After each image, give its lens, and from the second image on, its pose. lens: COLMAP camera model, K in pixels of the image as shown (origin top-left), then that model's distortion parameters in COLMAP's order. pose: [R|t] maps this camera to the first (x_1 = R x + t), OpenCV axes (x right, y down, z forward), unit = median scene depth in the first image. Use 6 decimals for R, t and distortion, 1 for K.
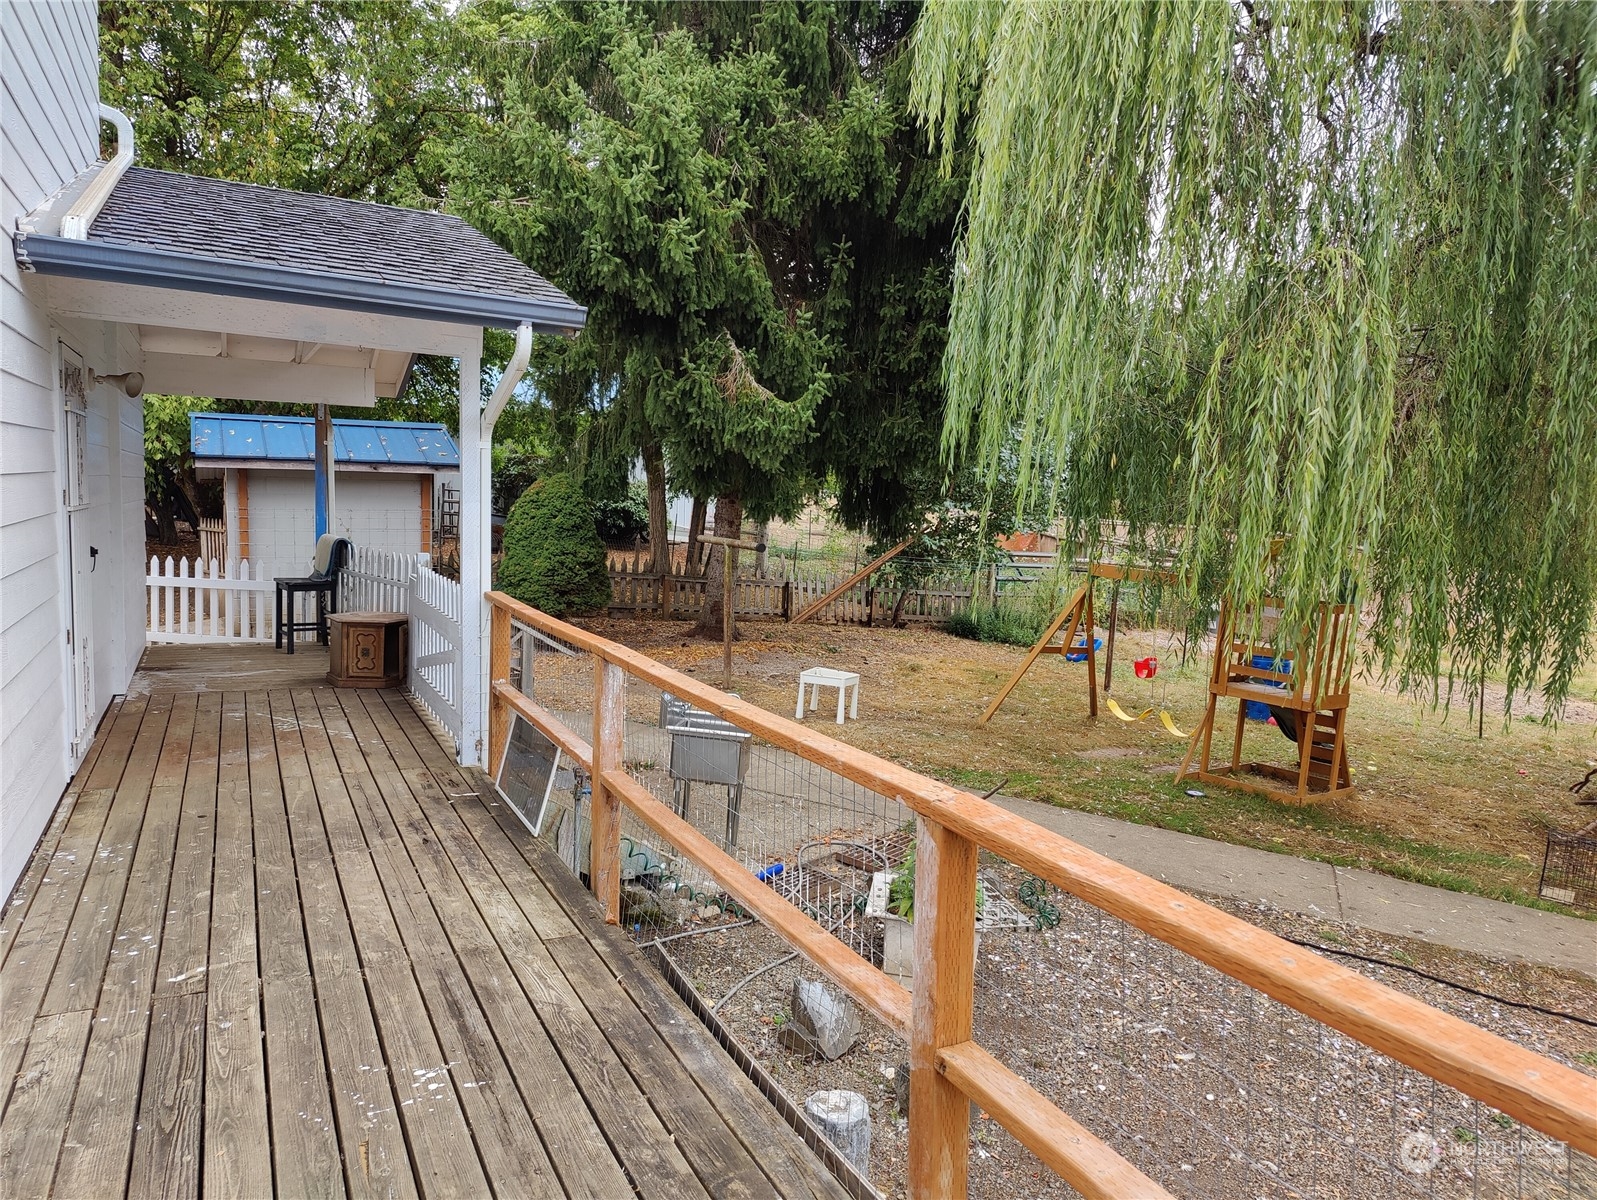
lens RADIAL K [[1111.0, 0, 810.8], [0, 1111.0, 592.1], [0, 0, 1]] dist [0.037441, -0.032510]
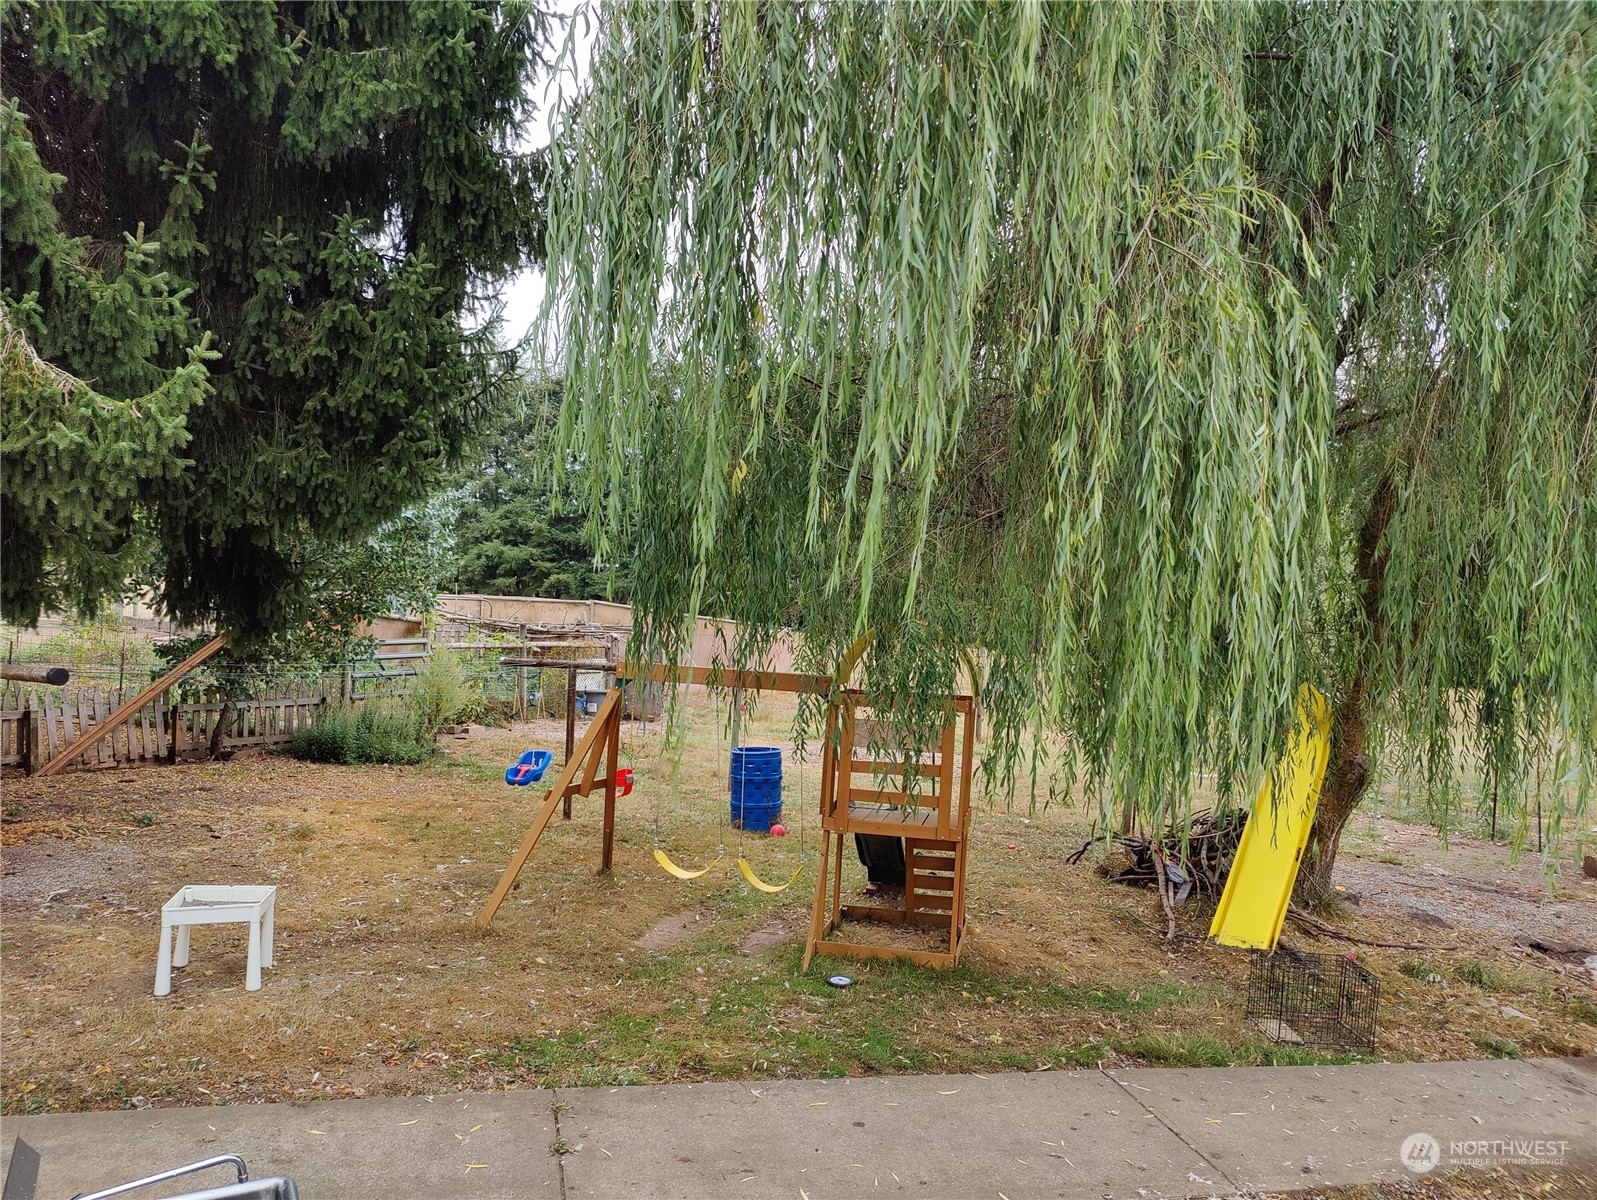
lens RADIAL K [[1111.0, 0, 810.8], [0, 1111.0, 592.1], [0, 0, 1]] dist [0.037441, -0.032510]
pose [[0.796627, -0.030651, 0.603694, -0.076733], [0.067392, 0.996991, -0.038310, -0.034180], [-0.600703, 0.071203, 0.796295, 0.353540]]
